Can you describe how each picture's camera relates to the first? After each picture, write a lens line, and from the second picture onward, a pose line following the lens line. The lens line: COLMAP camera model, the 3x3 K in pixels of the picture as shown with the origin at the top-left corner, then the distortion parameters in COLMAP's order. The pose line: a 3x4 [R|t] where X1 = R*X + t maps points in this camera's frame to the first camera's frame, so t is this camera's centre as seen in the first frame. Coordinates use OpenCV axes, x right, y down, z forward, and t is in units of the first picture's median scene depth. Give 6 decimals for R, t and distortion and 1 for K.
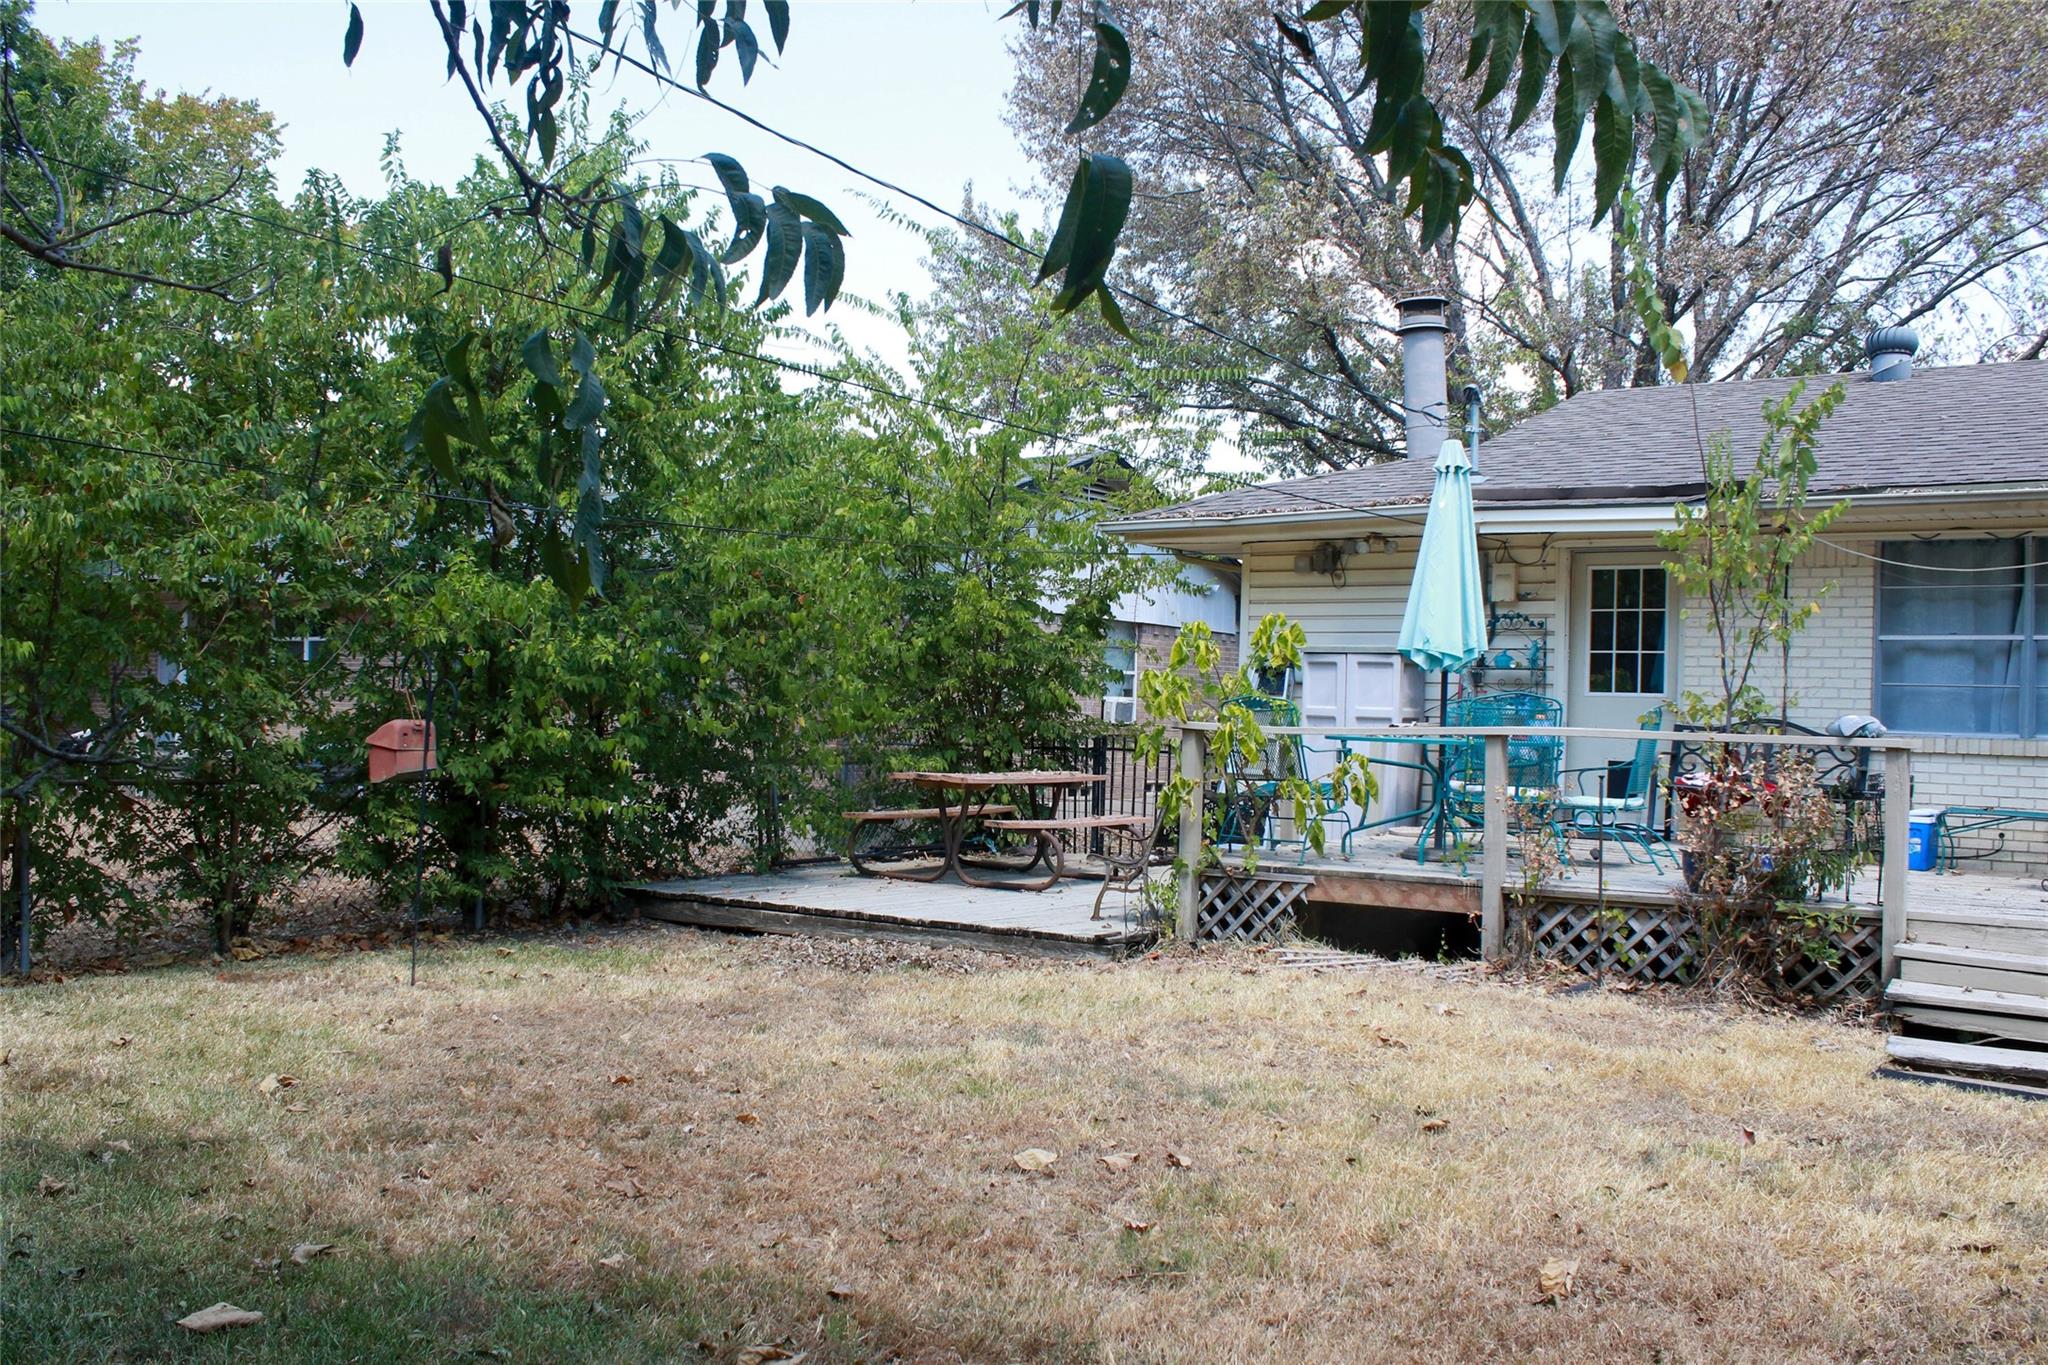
lens RADIAL K [[1703.7, 0, 1019.9], [0, 1703.7, 676.7], [0, 0, 1]] dist [-0.158281, 0.140082]
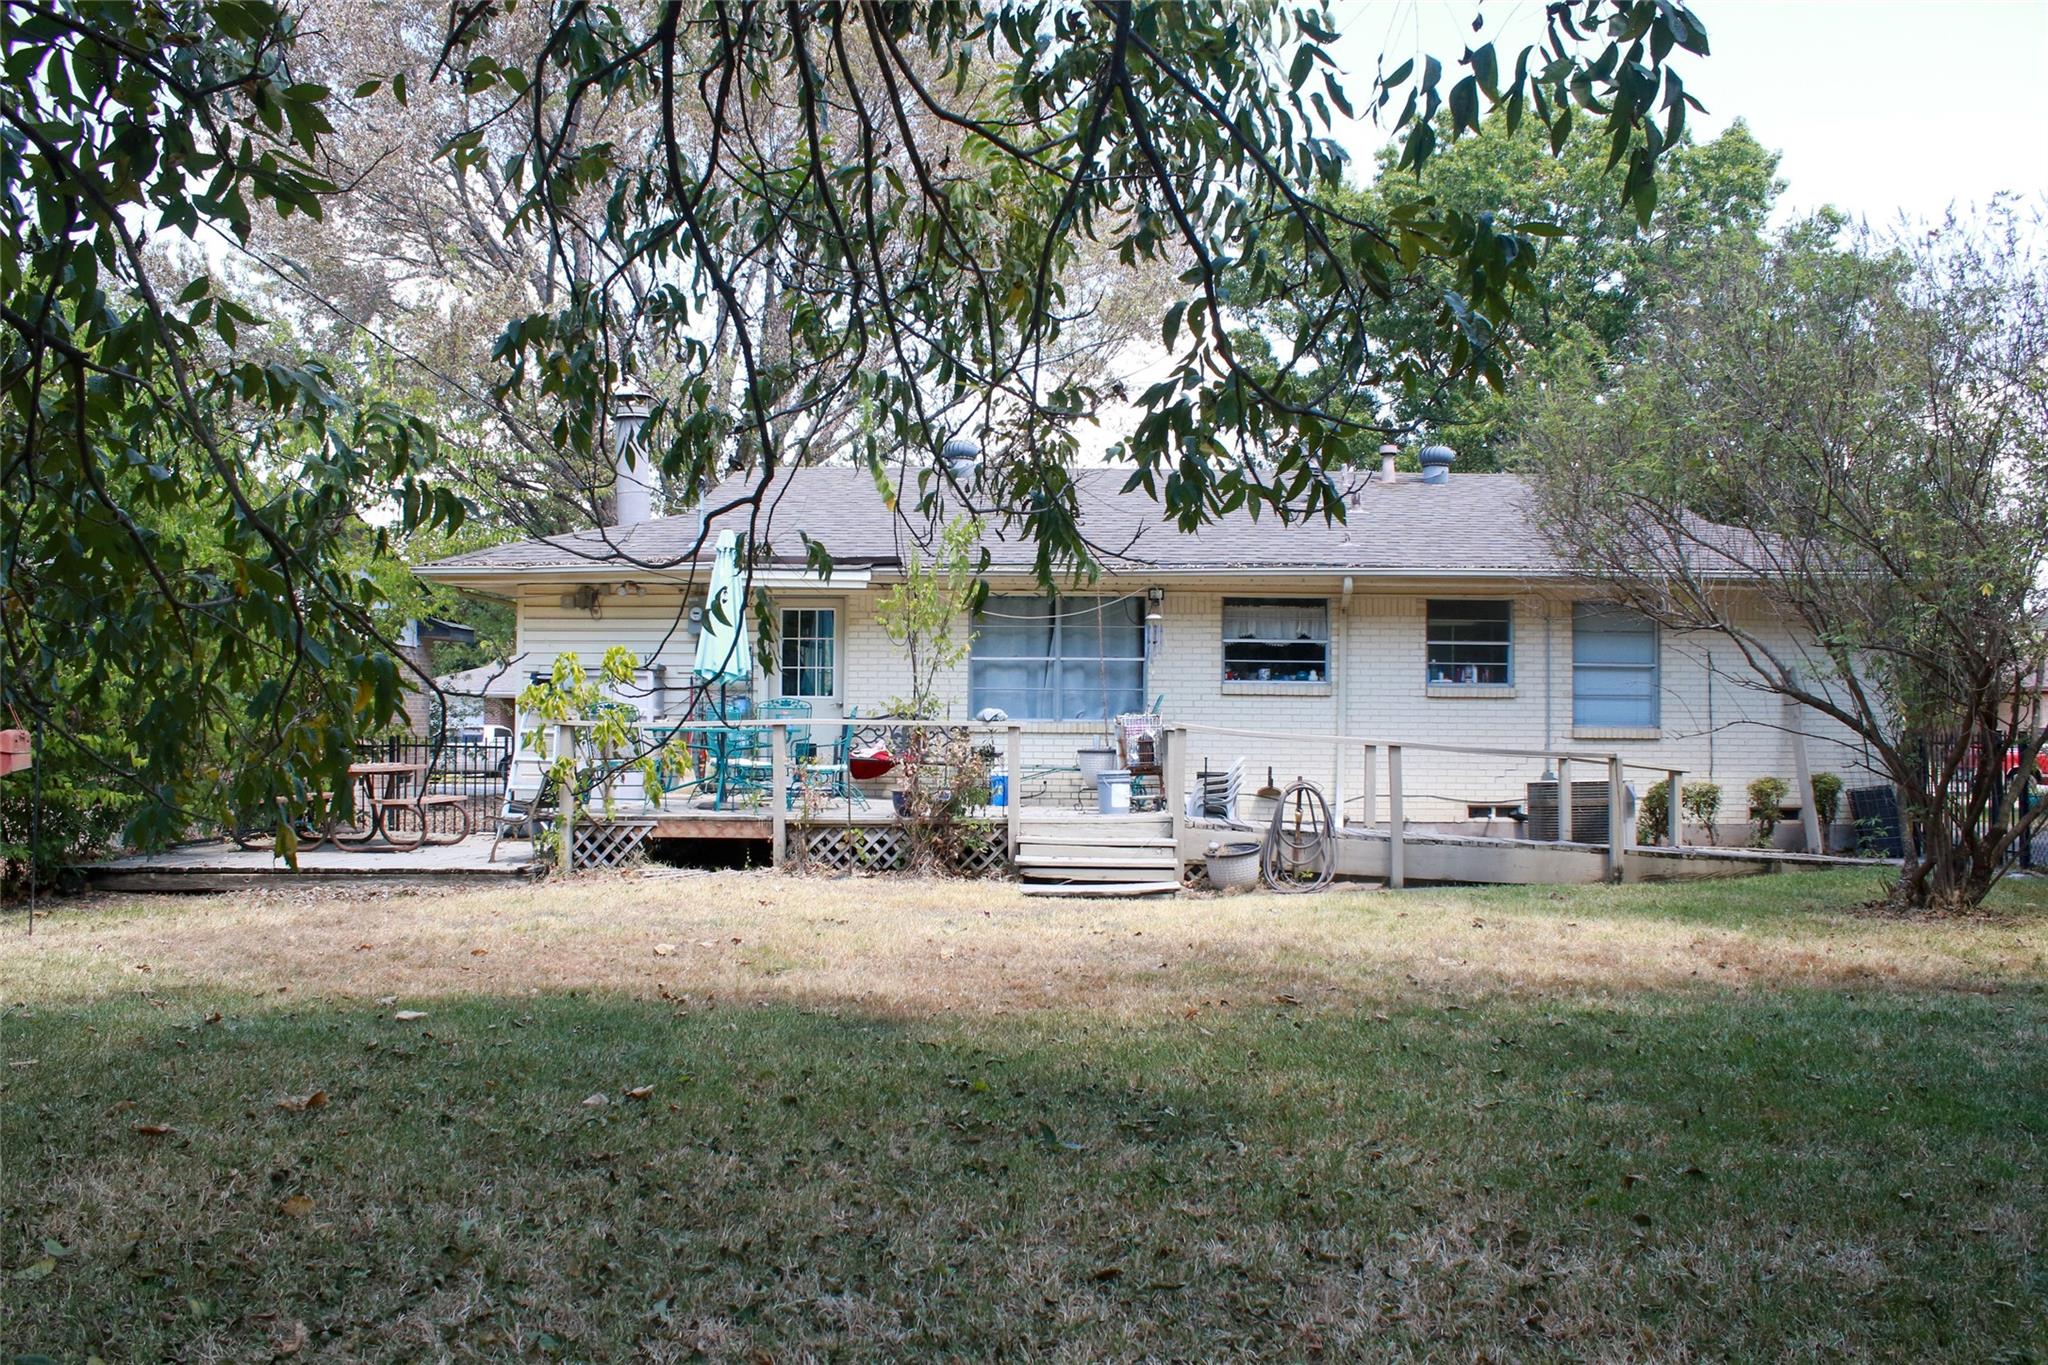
lens RADIAL K [[1703.7, 0, 1011.4], [0, 1703.7, 676.0], [0, 0, 1]] dist [-0.158281, 0.140082]
pose [[0.843703, -0.006902, 0.536766, -0.387472], [0.006873, 0.999974, 0.002056, -0.013358], [-0.536767, 0.001954, 0.843729, -0.467861]]
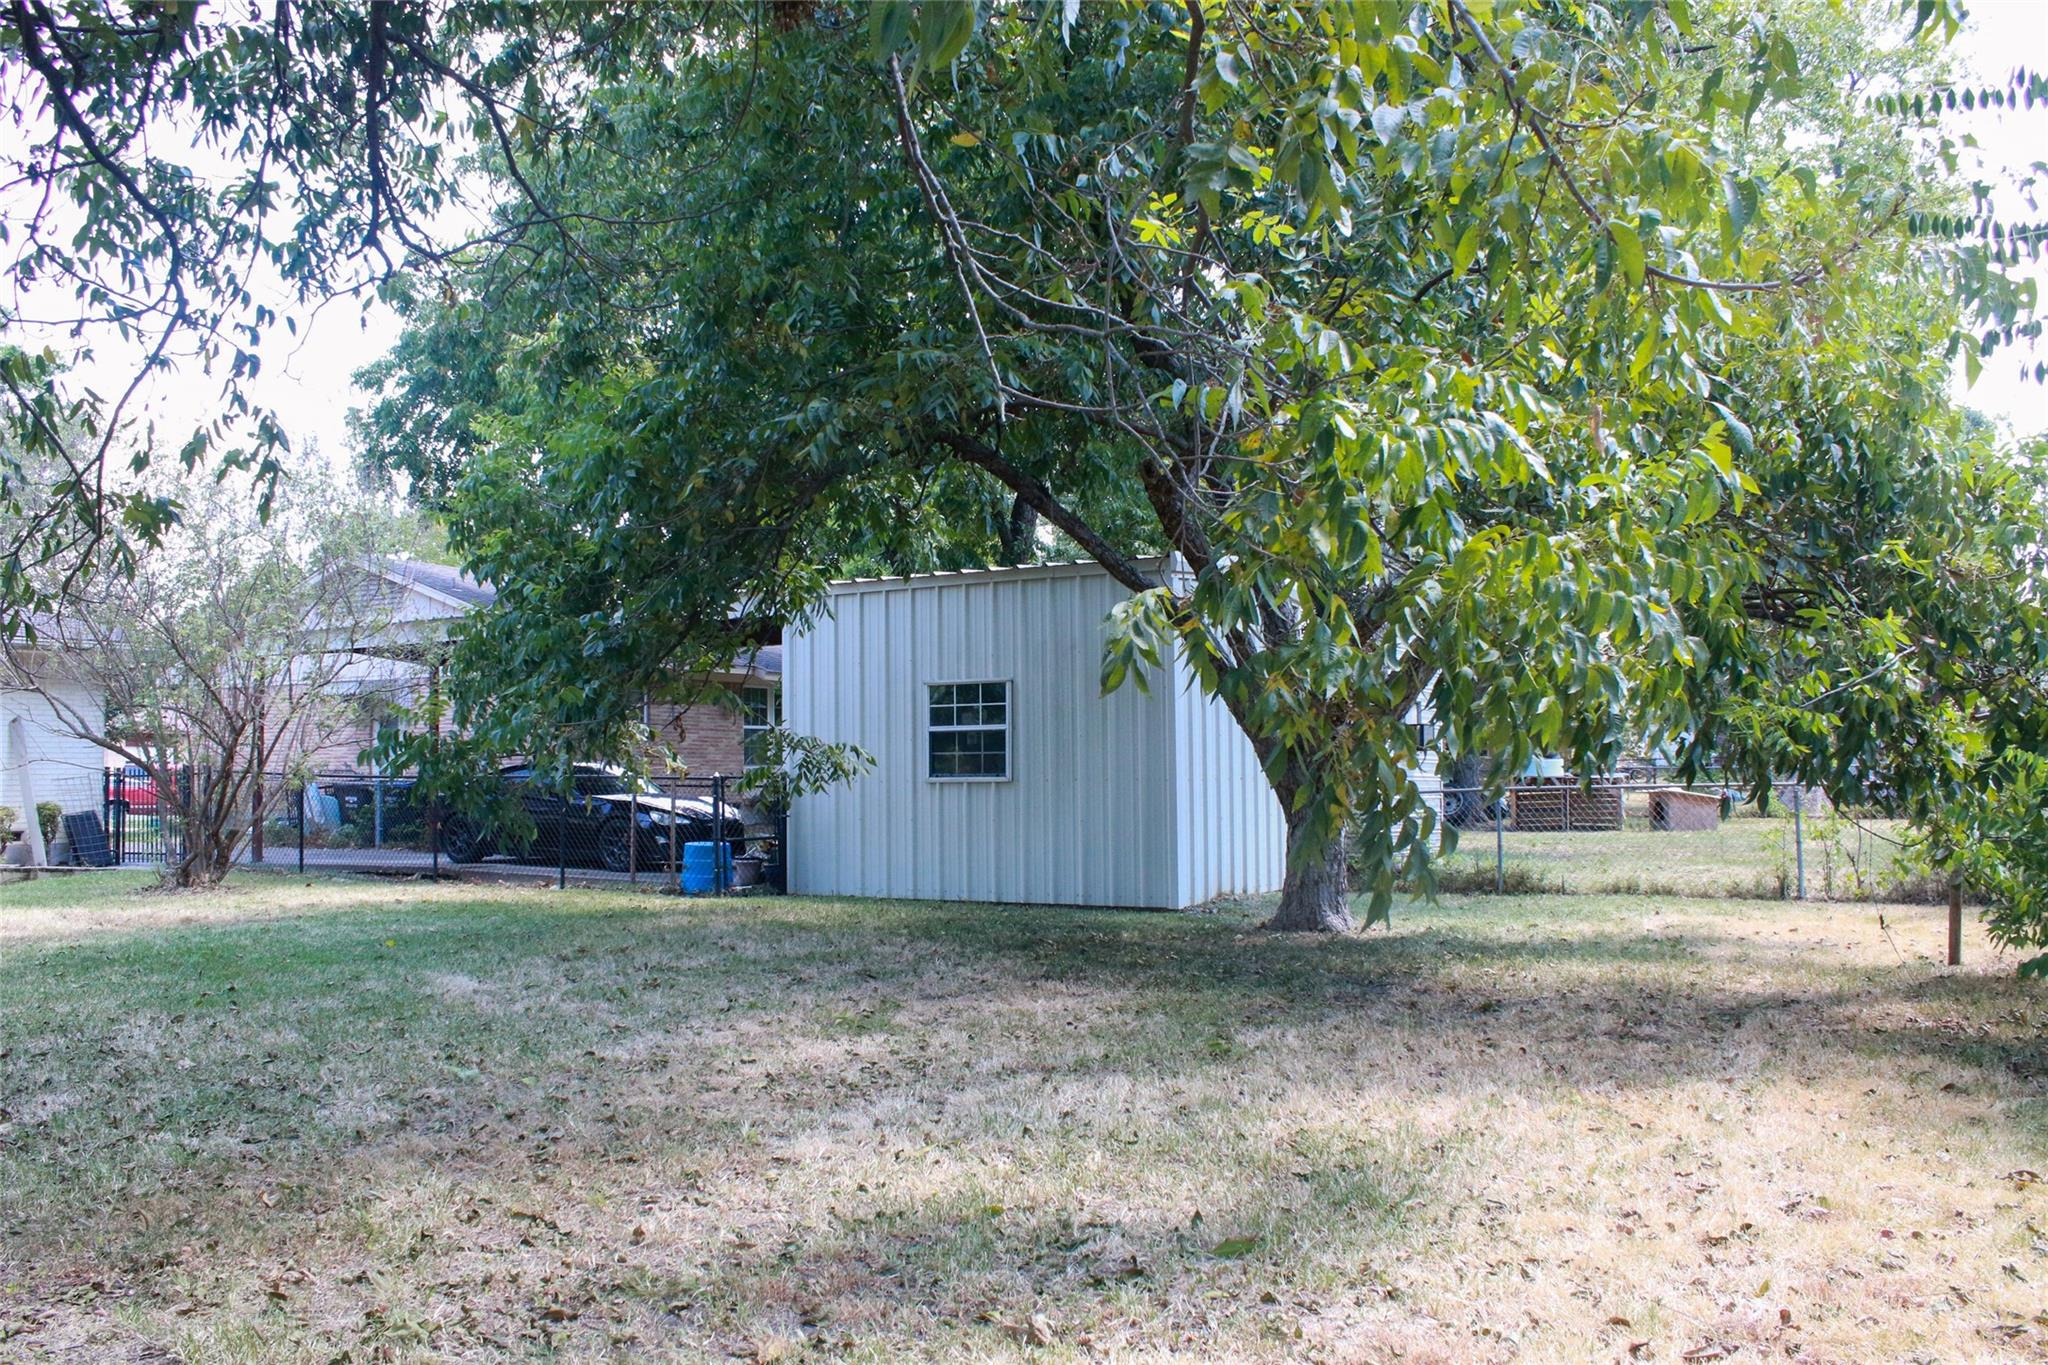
lens RADIAL K [[1703.7, 0, 1046.1], [0, 1703.7, 705.2], [0, 0, 1]] dist [-0.158281, 0.140082]
pose [[-0.099520, 0.004599, 0.995025, -1.037958], [-0.009915, 0.999935, -0.005613, -0.029630], [-0.994986, -0.010424, -0.099468, -0.548096]]
